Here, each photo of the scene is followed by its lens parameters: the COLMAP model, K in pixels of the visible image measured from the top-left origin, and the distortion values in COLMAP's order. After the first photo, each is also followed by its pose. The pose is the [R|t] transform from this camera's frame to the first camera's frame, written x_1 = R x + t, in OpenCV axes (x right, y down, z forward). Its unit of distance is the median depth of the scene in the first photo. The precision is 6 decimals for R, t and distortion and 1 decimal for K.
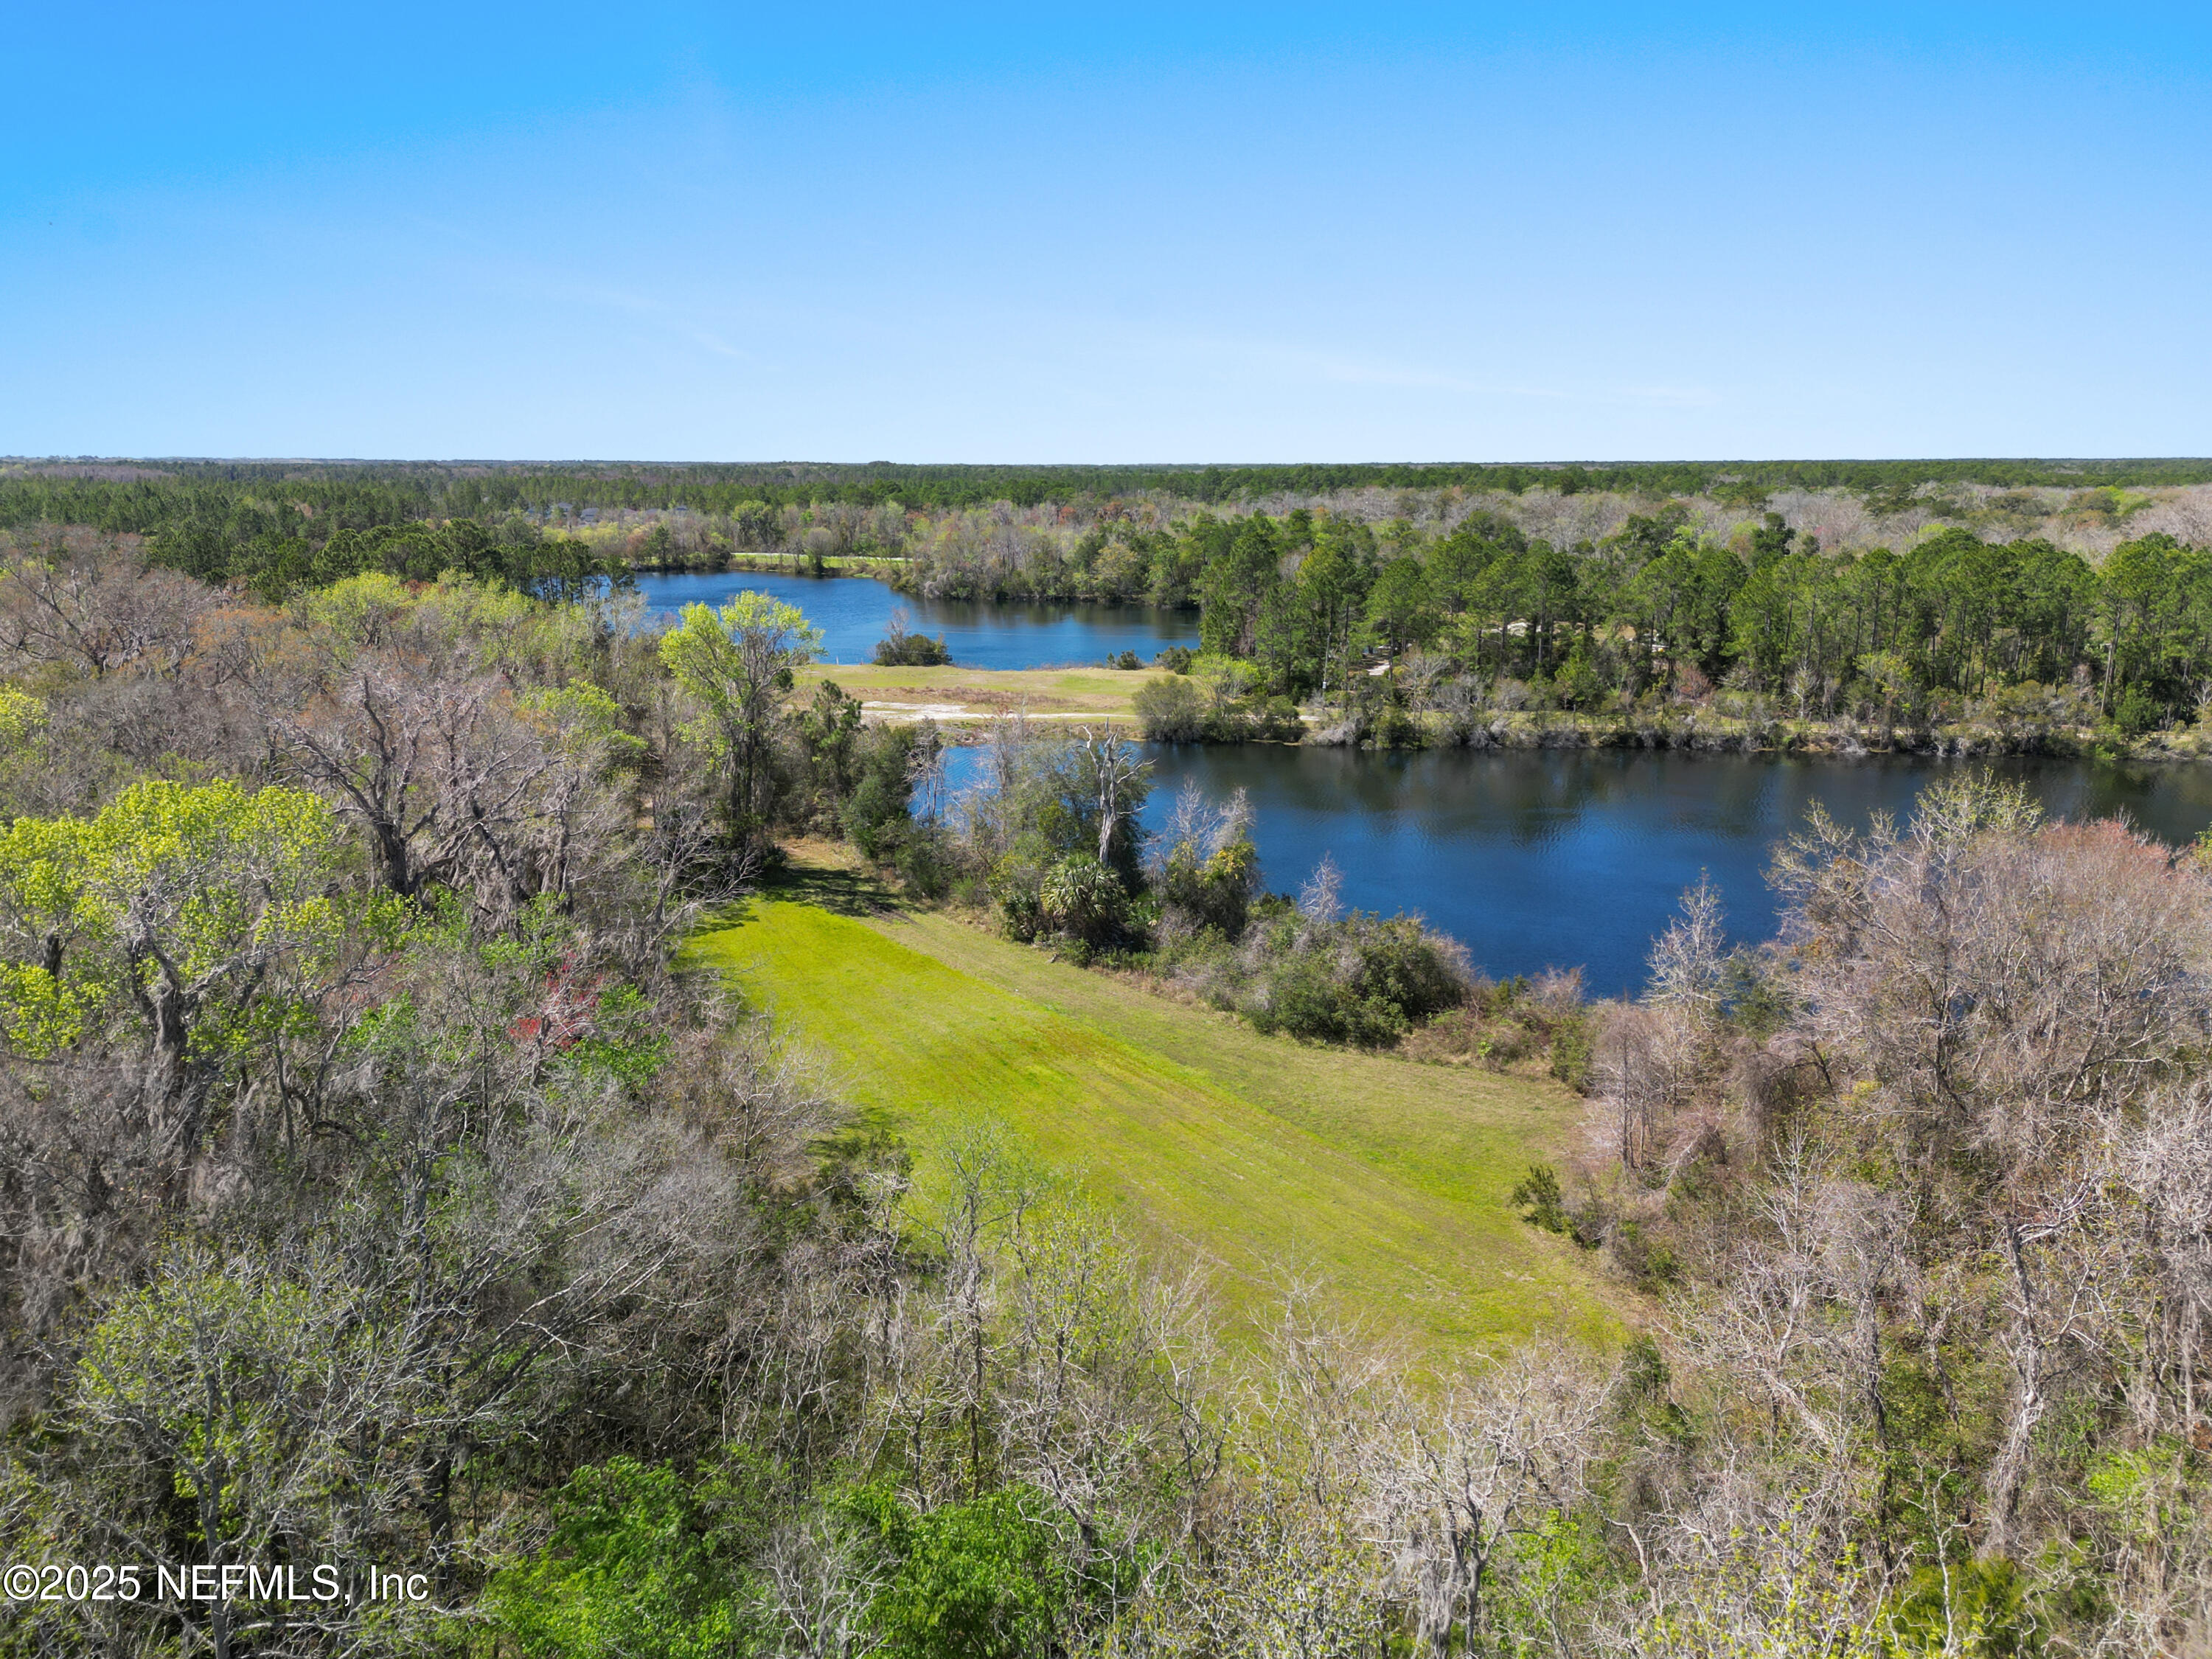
lens RADIAL K [[1507.2, 0, 1108.5], [0, 1507.2, 832.1], [0, 0, 1]] dist [0.005406, -0.021454]
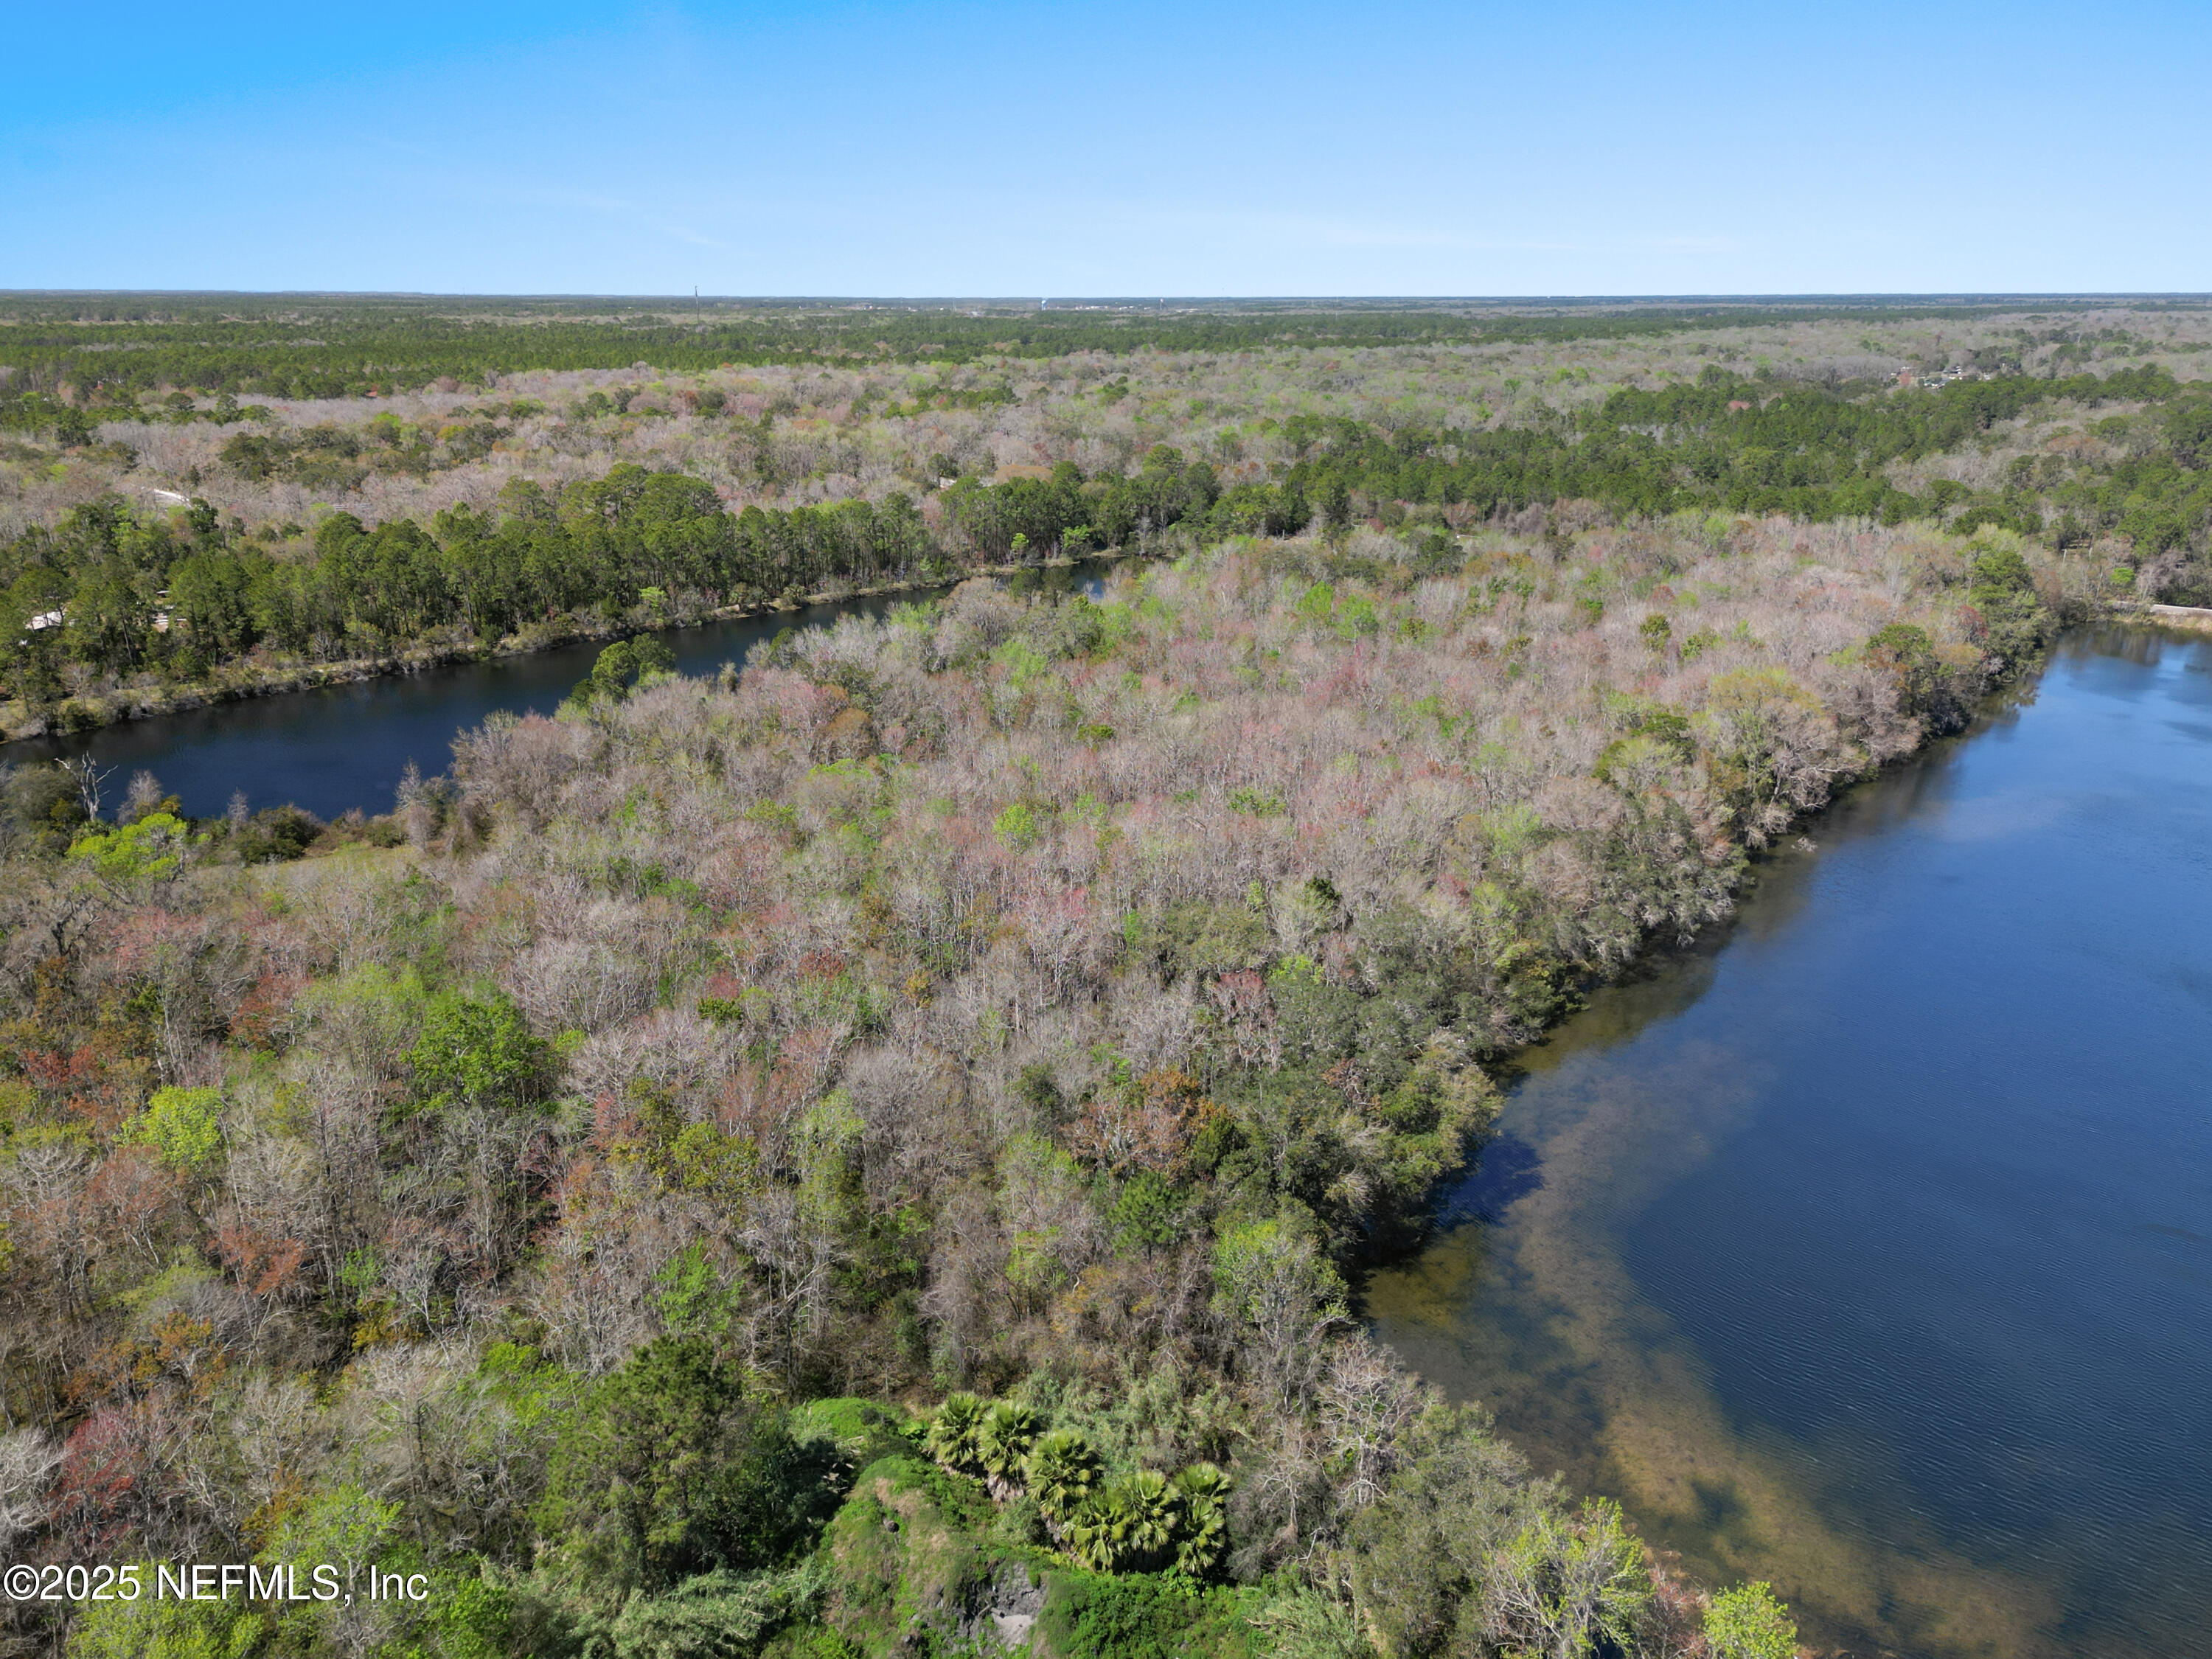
lens RADIAL K [[1507.2, 0, 1107.2], [0, 1507.2, 829.7], [0, 0, 1]] dist [0.005406, -0.021454]
pose [[0.515607, -0.263202, 0.815398, -0.533093], [0.182649, 0.963540, 0.195524, -0.066467], [-0.837131, 0.048118, 0.544882, -0.679765]]
